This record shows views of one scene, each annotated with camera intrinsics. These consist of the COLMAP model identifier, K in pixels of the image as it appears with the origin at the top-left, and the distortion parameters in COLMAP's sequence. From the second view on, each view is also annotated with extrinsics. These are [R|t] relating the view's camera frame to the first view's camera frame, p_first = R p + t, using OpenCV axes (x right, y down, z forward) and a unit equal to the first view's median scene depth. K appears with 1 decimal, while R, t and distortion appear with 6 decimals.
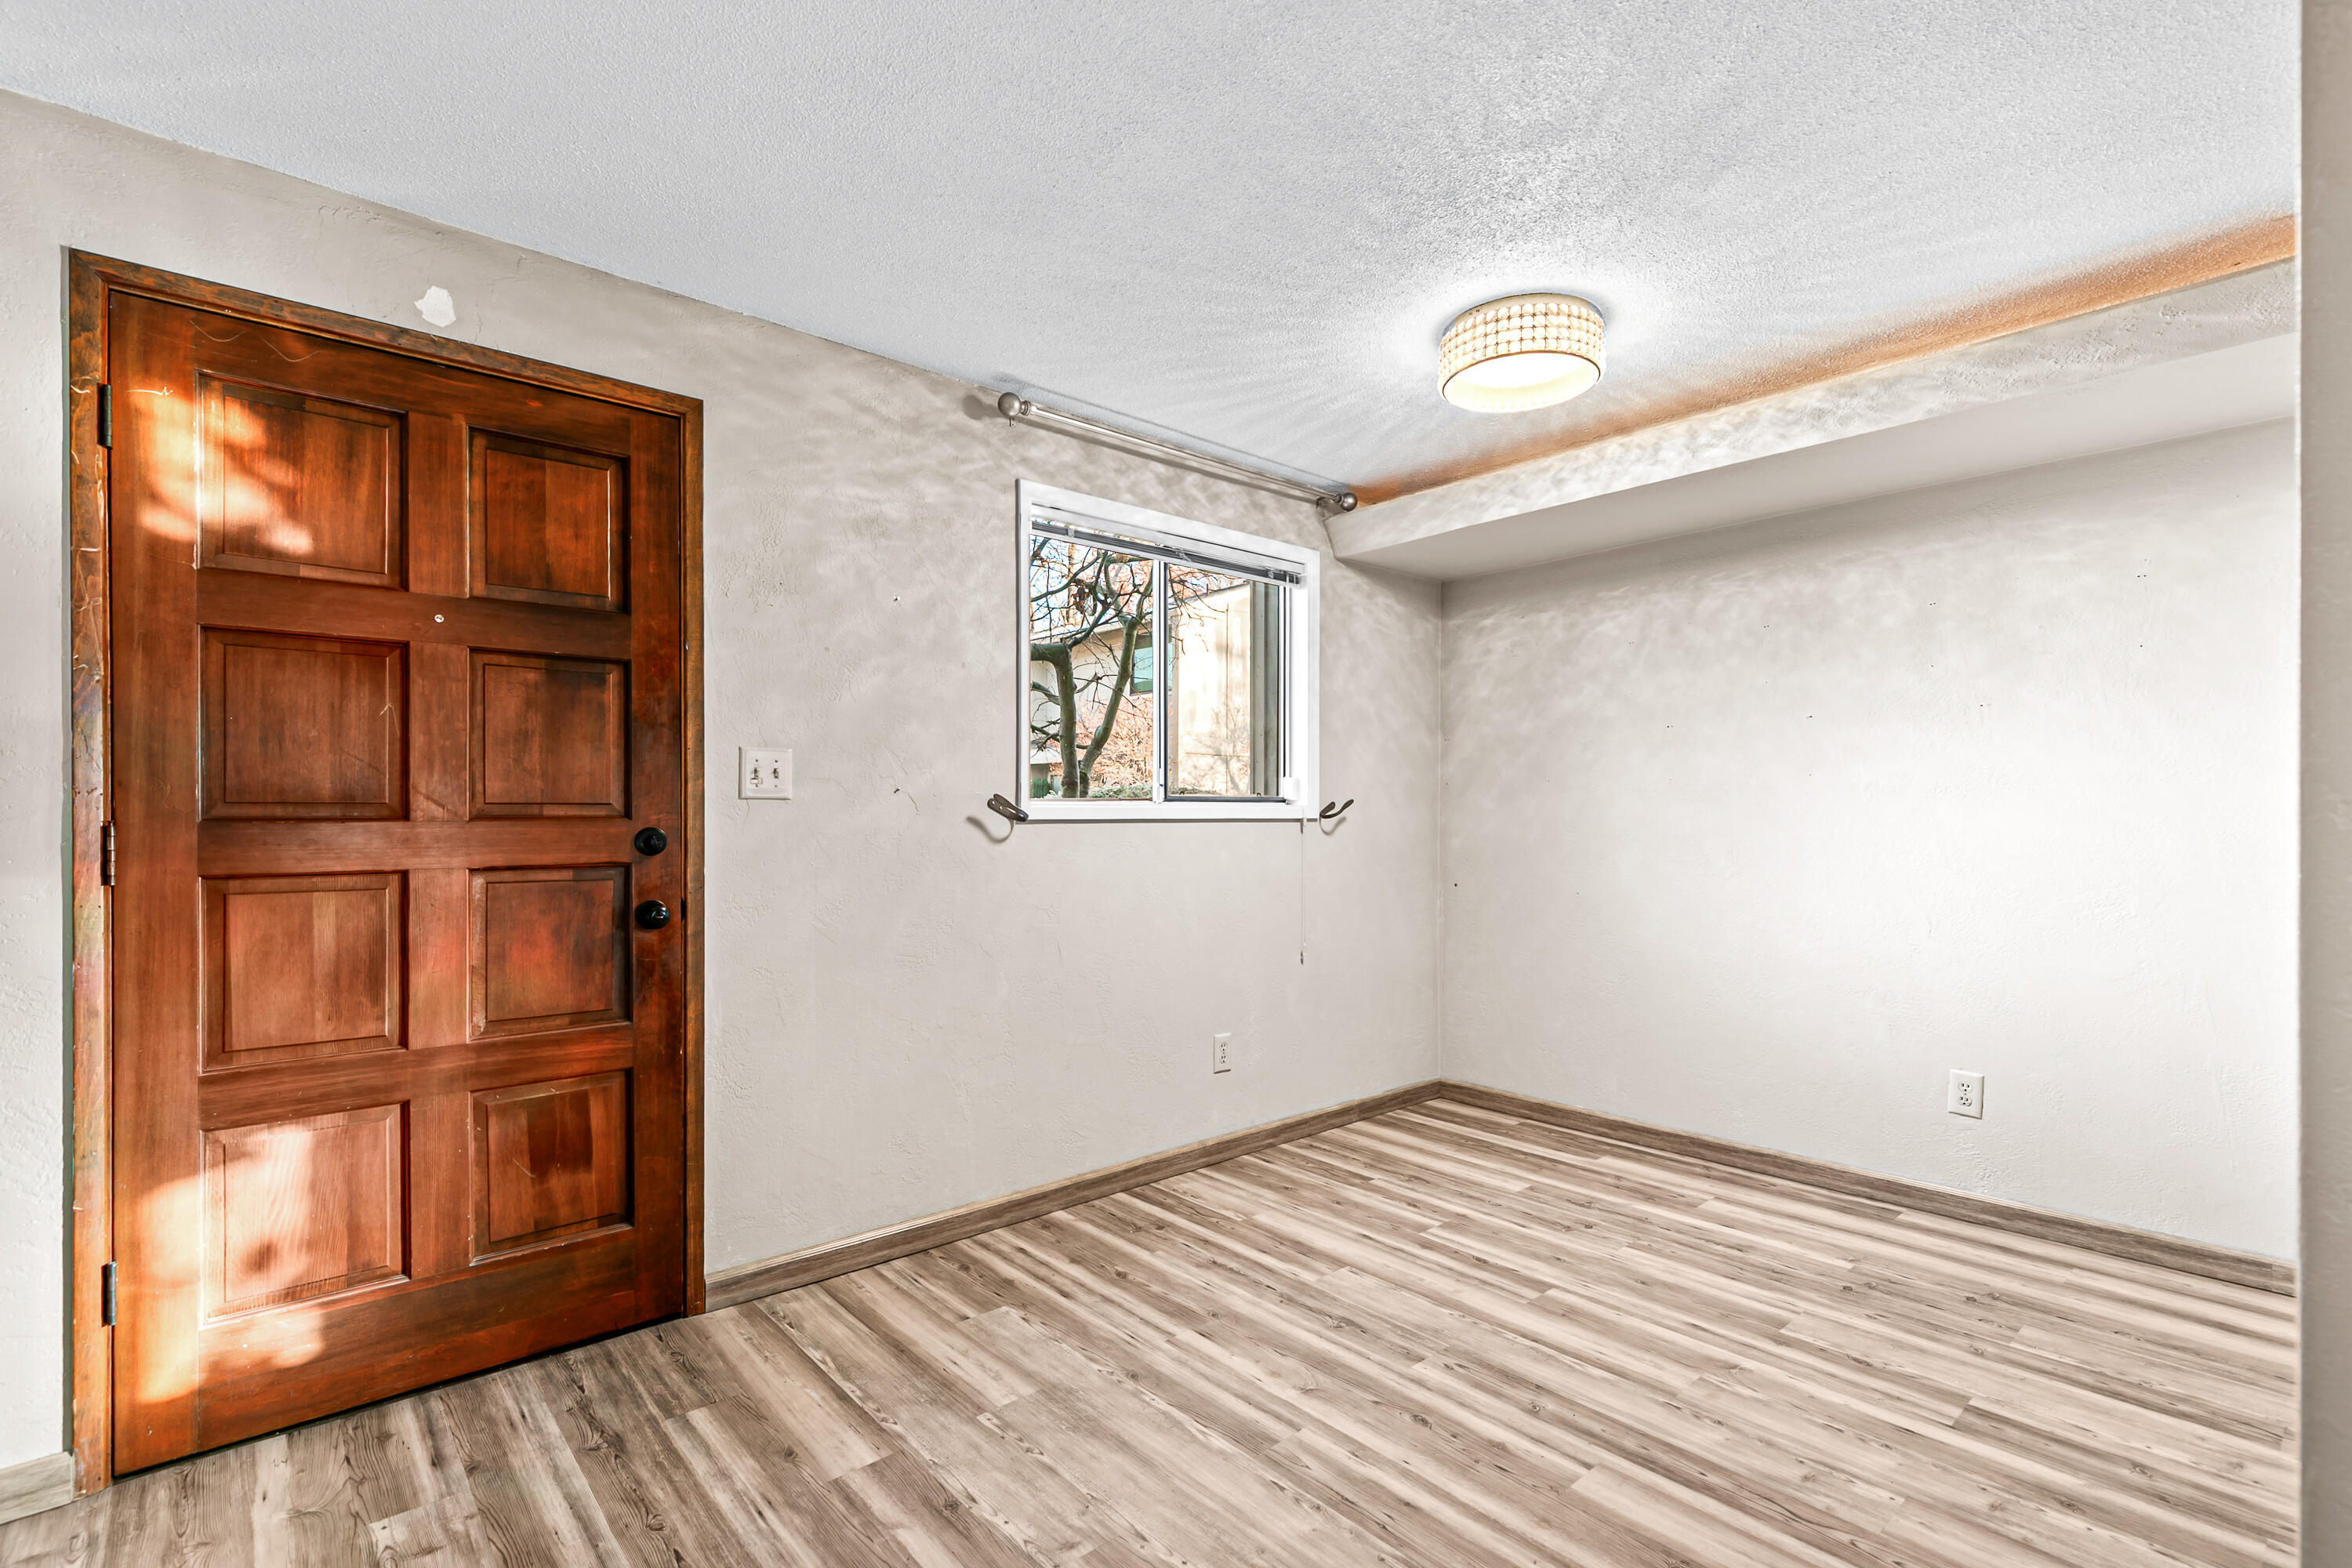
lens RADIAL K [[1076.1, 0, 1164.7], [0, 1076.1, 816.8], [0, 0, 1]] dist [0.011952, -0.000299]
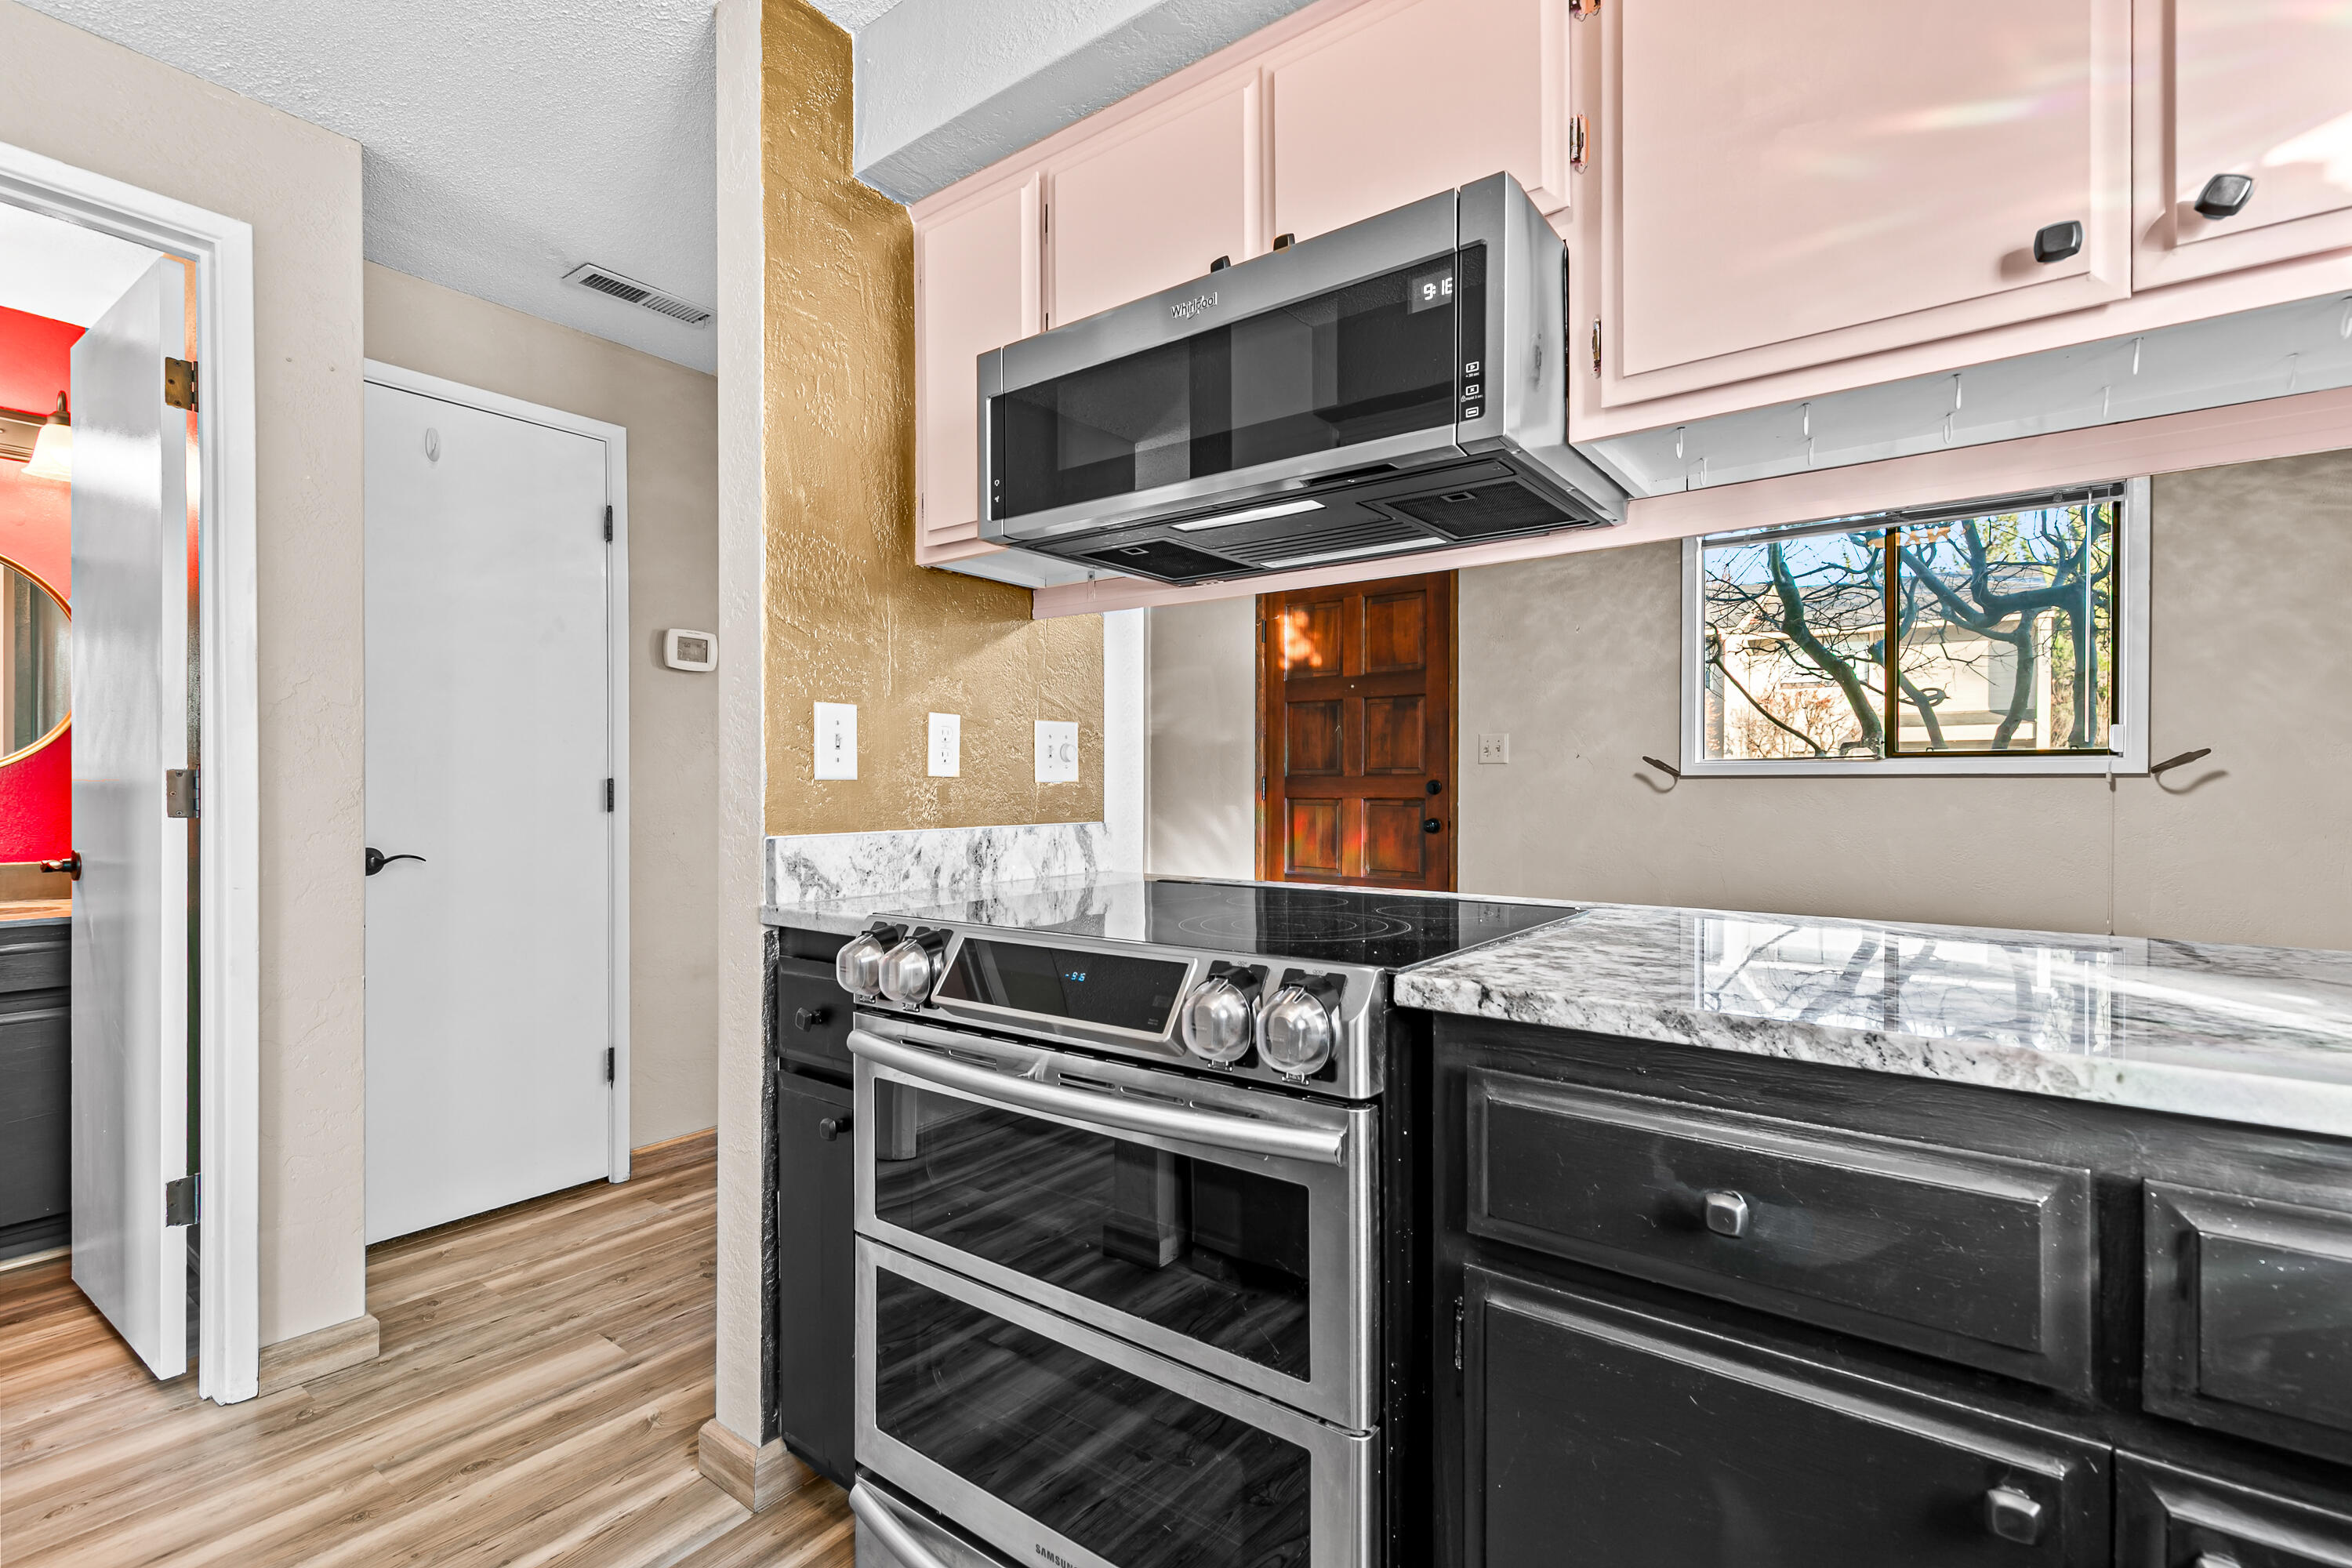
lens RADIAL K [[1074.4, 0, 1183.4], [0, 1074.4, 787.2], [0, 0, 1]] dist [0.010075, 0.000081]
pose [[0.219482, 0.000052, -0.975616, 1.298661], [0.000139, 1.000000, 0.000084, 0.021955], [0.975616, -0.000154, 0.219482, 0.157364]]
